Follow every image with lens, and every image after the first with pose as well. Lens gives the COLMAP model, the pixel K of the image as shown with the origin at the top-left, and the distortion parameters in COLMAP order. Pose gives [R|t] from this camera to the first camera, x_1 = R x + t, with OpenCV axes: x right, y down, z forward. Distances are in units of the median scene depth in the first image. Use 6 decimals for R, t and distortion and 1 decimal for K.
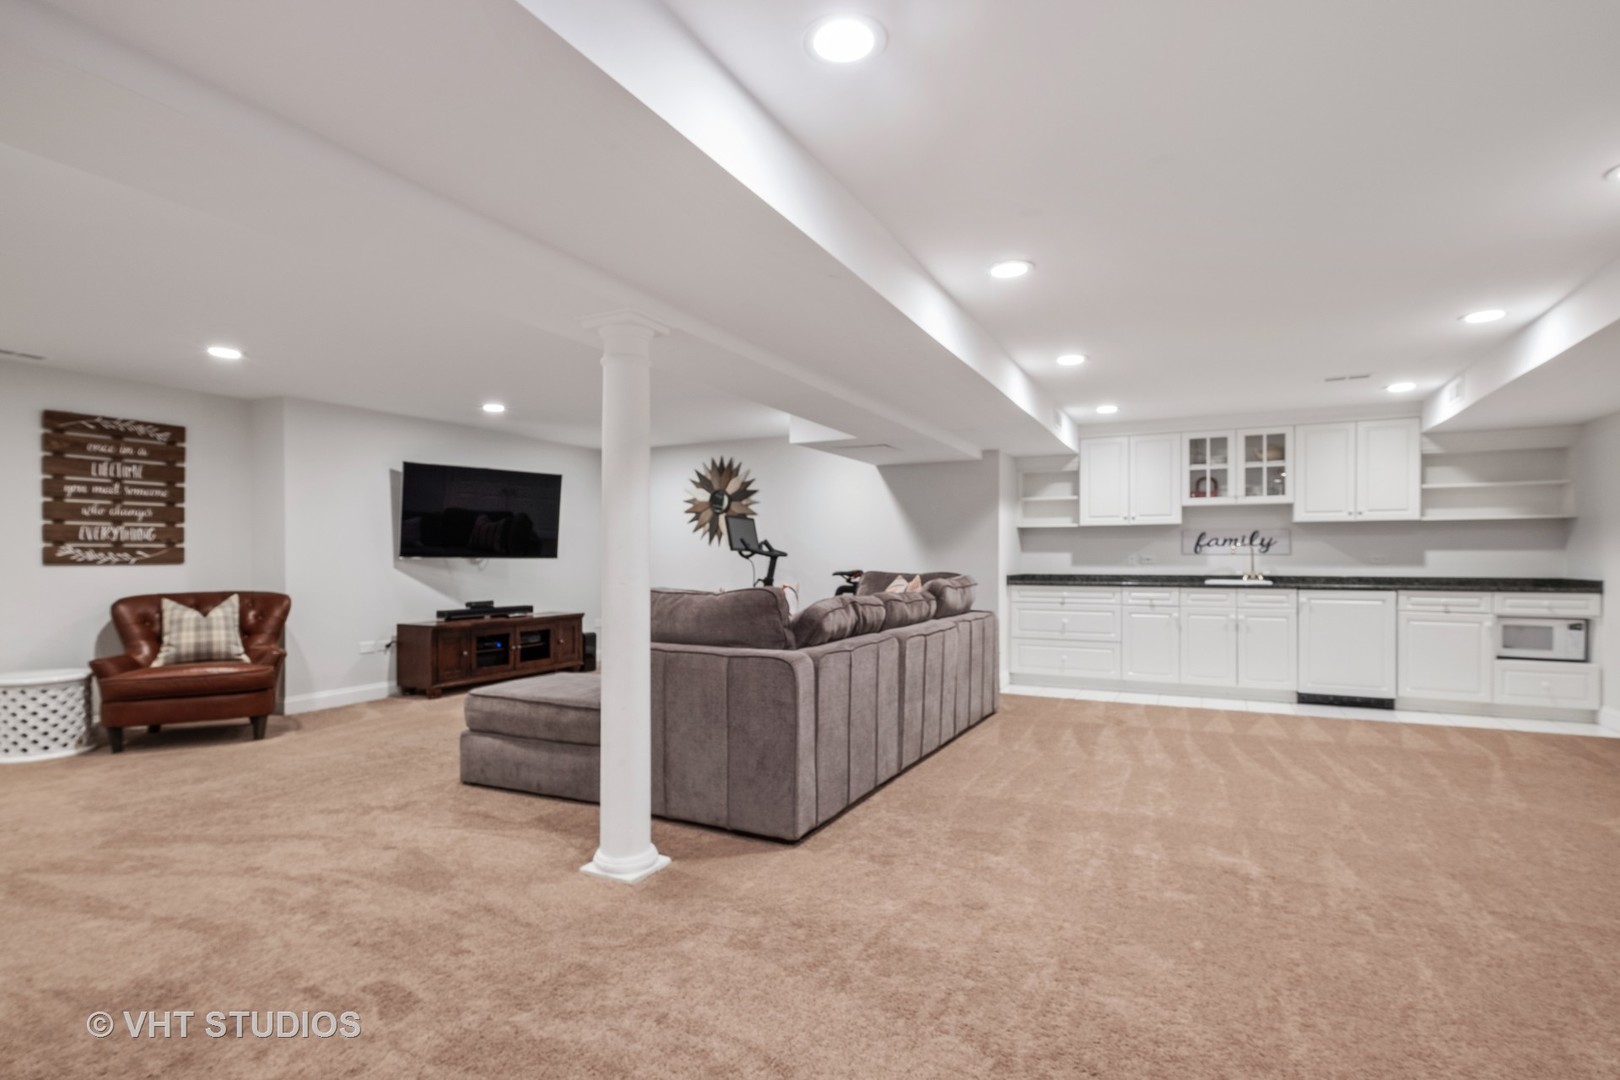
lens RADIAL K [[797.3, 0, 811.4], [0, 797.3, 553.0], [0, 0, 1]] dist [0.003010, 0.000070]
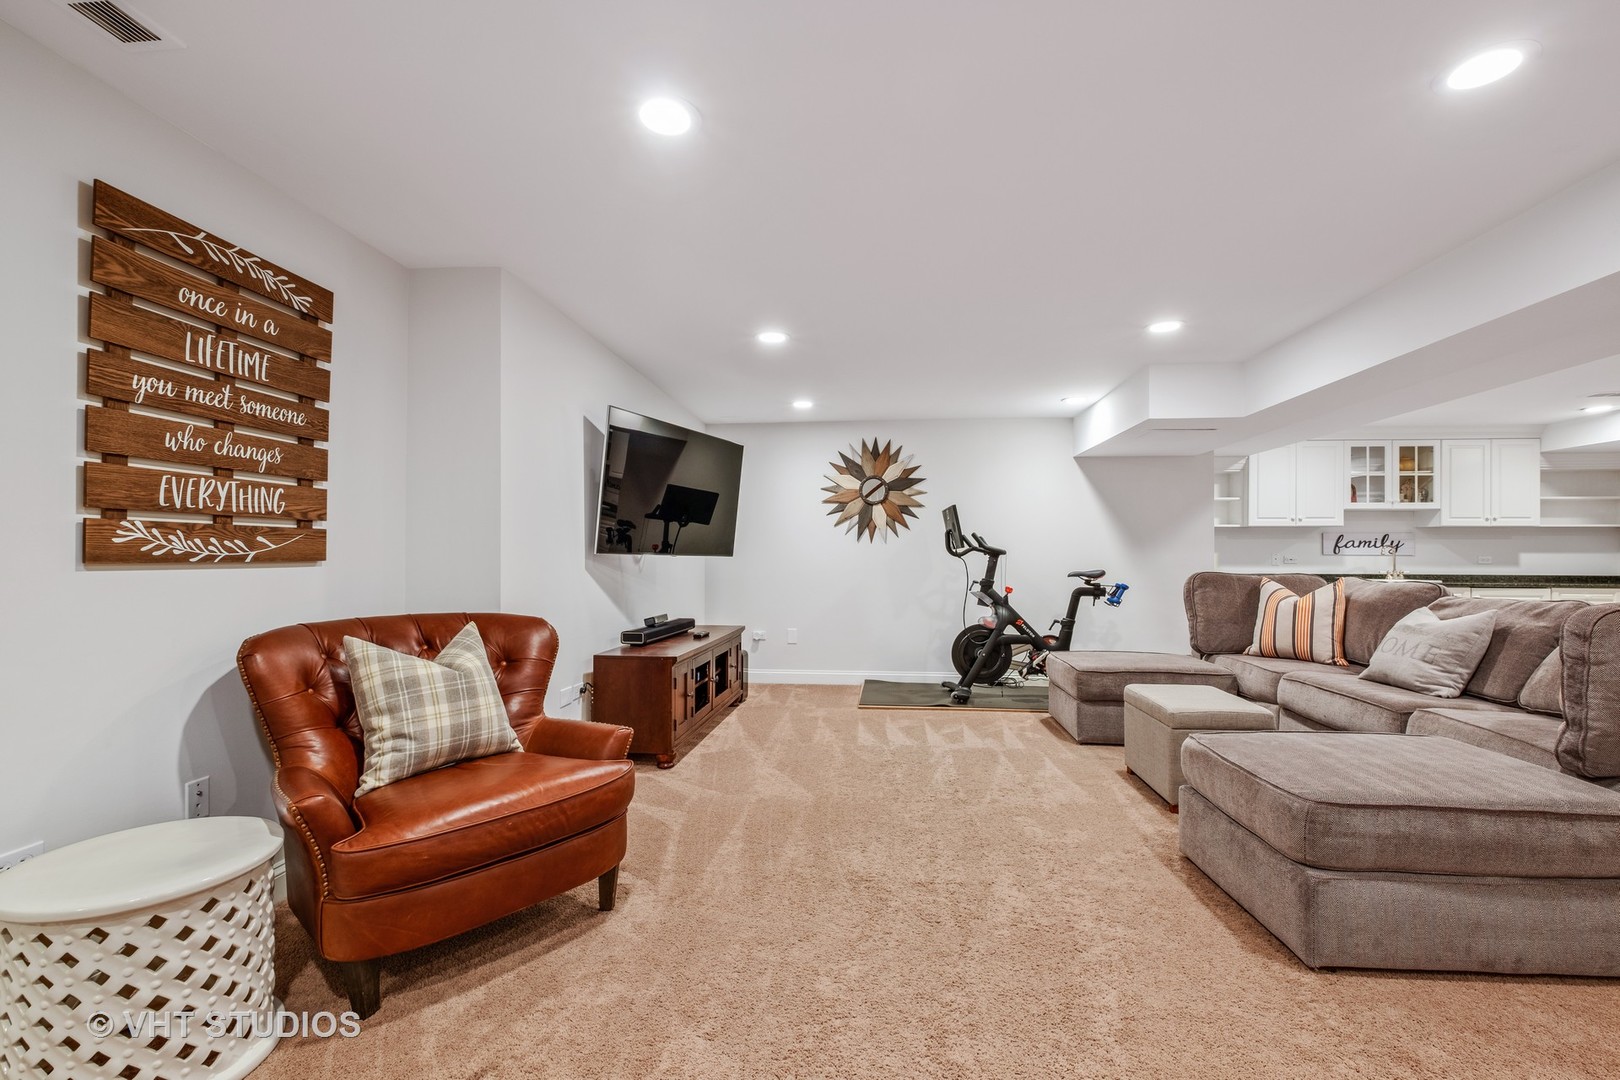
lens RADIAL K [[697.7, 0, 809.6], [0, 697.7, 546.2], [0, 0, 1]] dist [-0.004546, -0.000865]
pose [[0.935063, 0.009832, 0.354346, -0.666296], [-0.006092, 0.999913, -0.011671, 0.006574], [-0.354430, 0.008754, 0.935041, 0.489426]]
